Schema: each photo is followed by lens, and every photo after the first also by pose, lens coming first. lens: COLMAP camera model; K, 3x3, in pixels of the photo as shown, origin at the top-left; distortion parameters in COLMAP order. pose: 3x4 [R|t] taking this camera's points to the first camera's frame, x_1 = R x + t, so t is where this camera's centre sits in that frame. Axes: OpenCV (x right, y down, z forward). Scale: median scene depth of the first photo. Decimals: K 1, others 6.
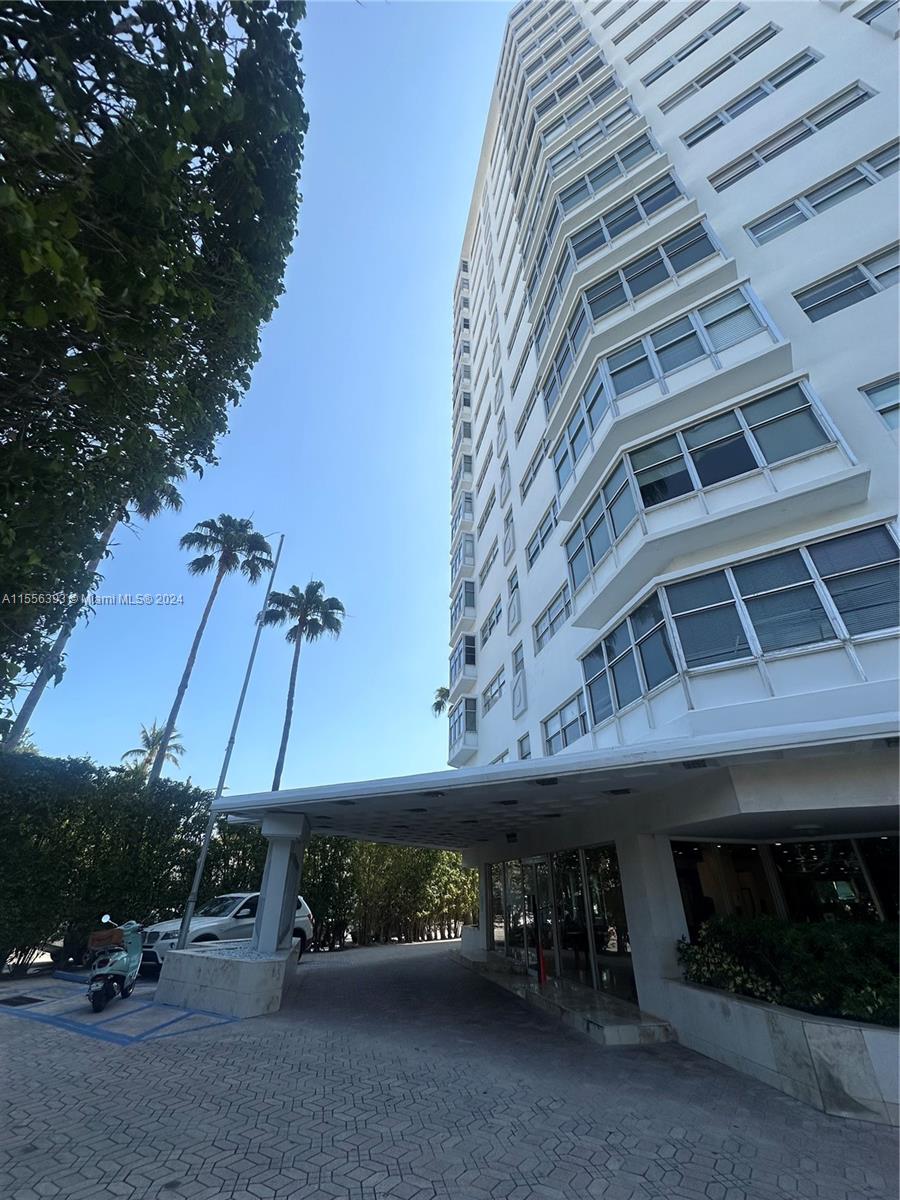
lens RADIAL K [[479.1, 0, 450.1], [0, 479.1, 598.3], [0, 0, 1]] dist [-0.002610, 0.000251]
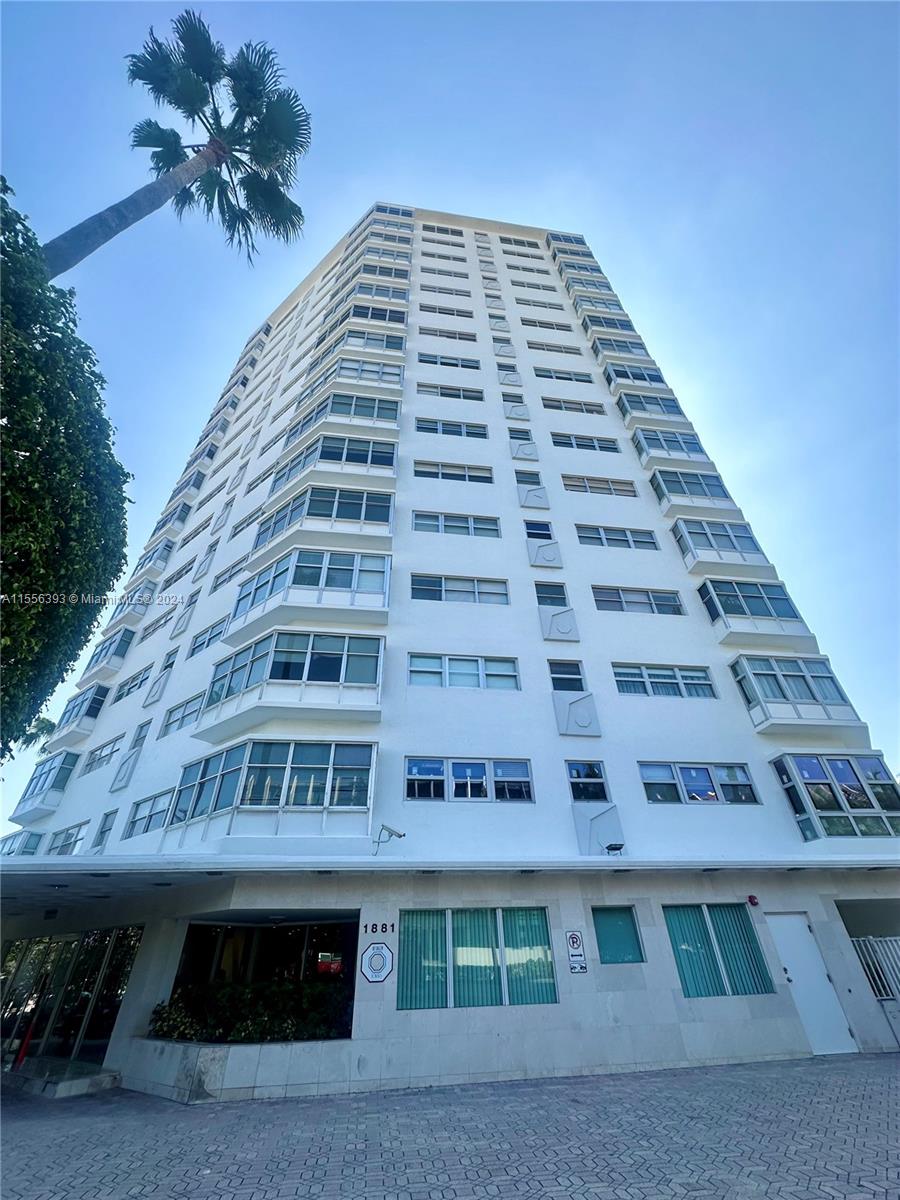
lens RADIAL K [[479.1, 0, 450.1], [0, 479.1, 598.3], [0, 0, 1]] dist [-0.002610, 0.000251]
pose [[0.754173, 0.376873, 0.537764, -0.042892], [-0.316289, 0.926141, -0.205484, -0.252739], [-0.575486, -0.015118, 0.817672, -0.429927]]
